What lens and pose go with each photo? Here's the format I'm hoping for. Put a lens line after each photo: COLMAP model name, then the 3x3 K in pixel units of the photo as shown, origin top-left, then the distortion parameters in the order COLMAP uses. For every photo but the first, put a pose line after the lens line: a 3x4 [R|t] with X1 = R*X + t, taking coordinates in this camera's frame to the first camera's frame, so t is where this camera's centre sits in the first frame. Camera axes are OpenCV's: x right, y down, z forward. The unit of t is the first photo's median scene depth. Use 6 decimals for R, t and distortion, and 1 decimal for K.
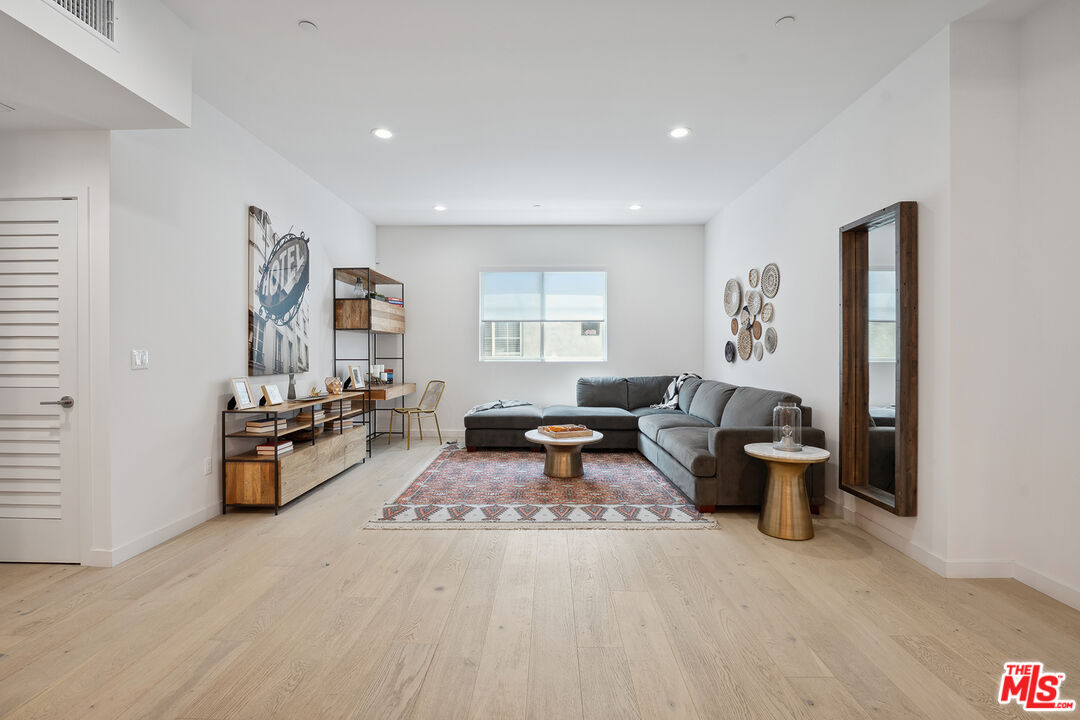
lens RADIAL K [[492.5, 0, 538.5], [0, 492.5, 352.6], [0, 0, 1]] dist [-0.015024, 0.002662]
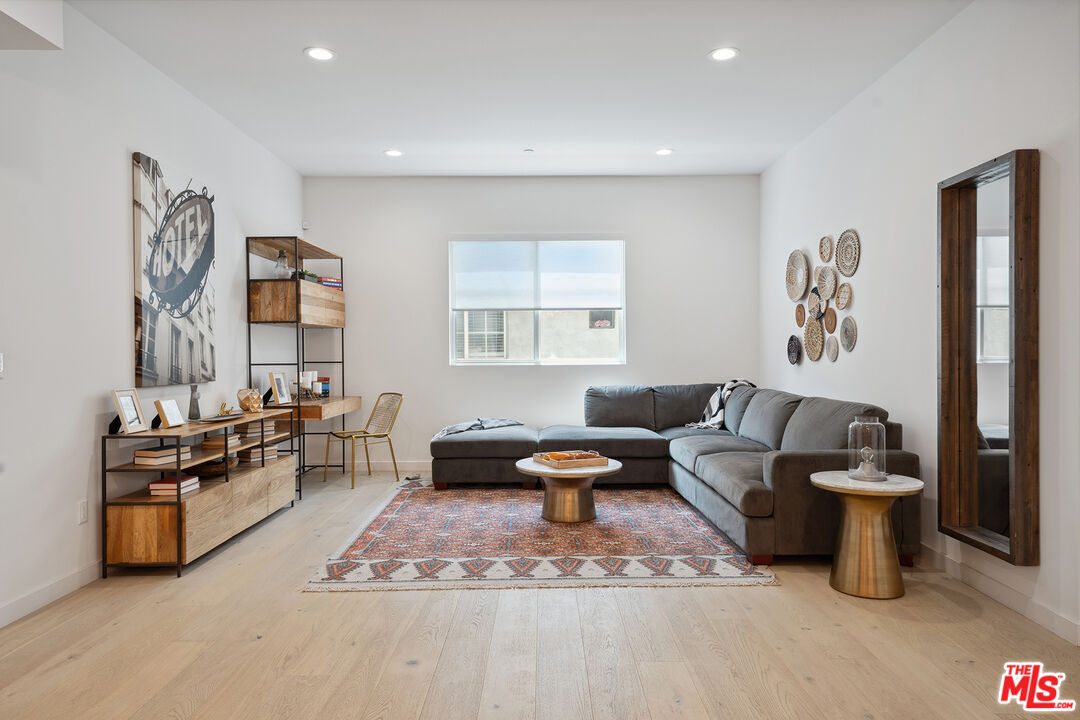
lens RADIAL K [[707.2, 0, 541.6], [0, 707.2, 357.0], [0, 0, 1]] dist [0.024023, 0.007192]
pose [[0.999732, -0.006645, 0.022170, -0.014531], [0.006515, 0.999961, 0.005937, 0.000075], [-0.022208, -0.005791, 0.999737, -0.070752]]
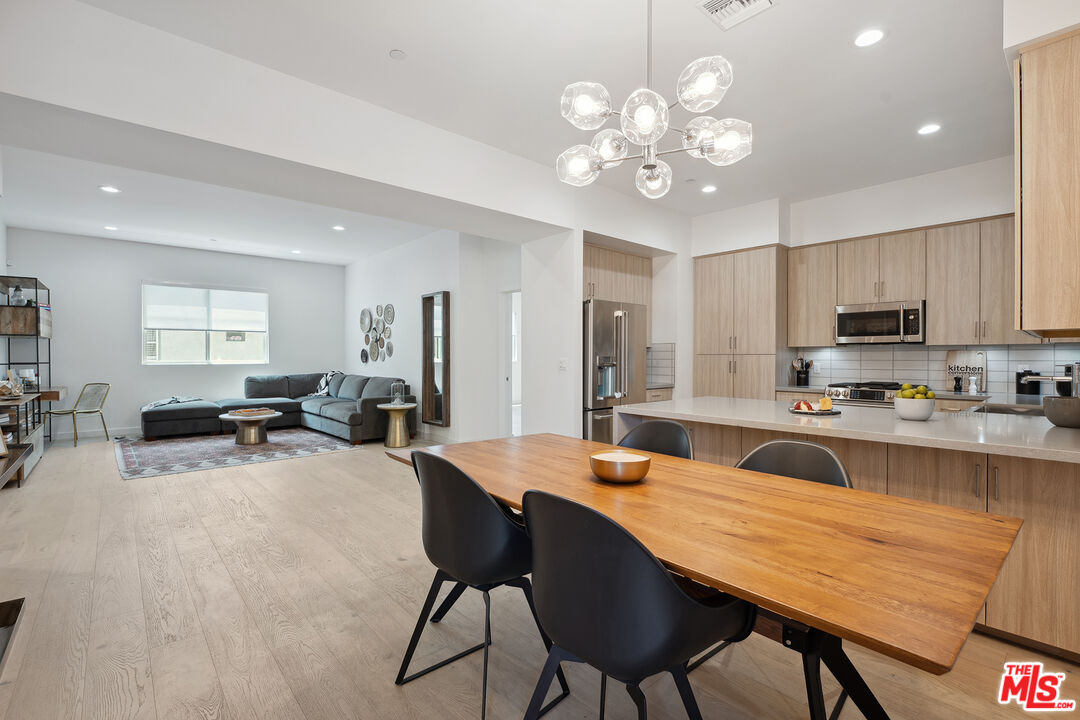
lens RADIAL K [[492.5, 0, 542.4], [0, 492.5, 360.1], [0, 0, 1]] dist [-0.015024, 0.002662]
pose [[0.734162, -0.007284, 0.678935, -0.365500], [0.001874, 0.999960, 0.008702, -0.001401], [-0.678971, -0.005116, 0.734147, -0.757787]]
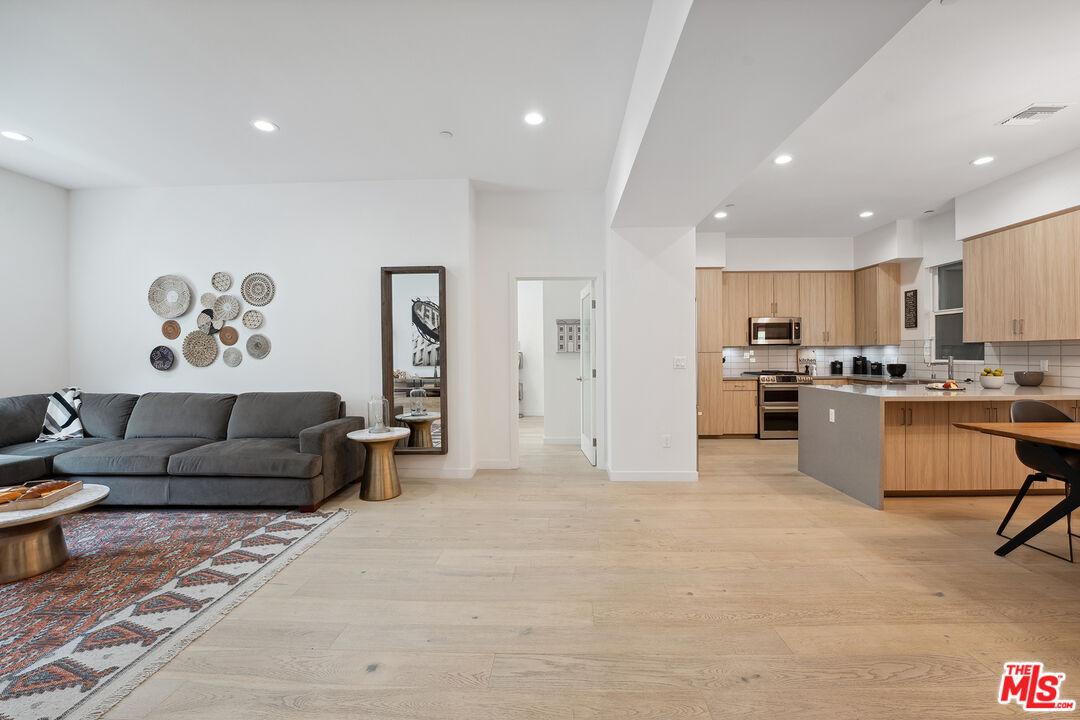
lens RADIAL K [[444.3, 0, 555.1], [0, 444.3, 357.1], [0, 0, 1]] dist [-0.024323, 0.002679]
pose [[-0.003670, -0.007585, 0.999964, -0.575338], [0.009663, 0.999924, 0.007620, -0.004906], [-0.999947, 0.009691, -0.003597, 0.463344]]
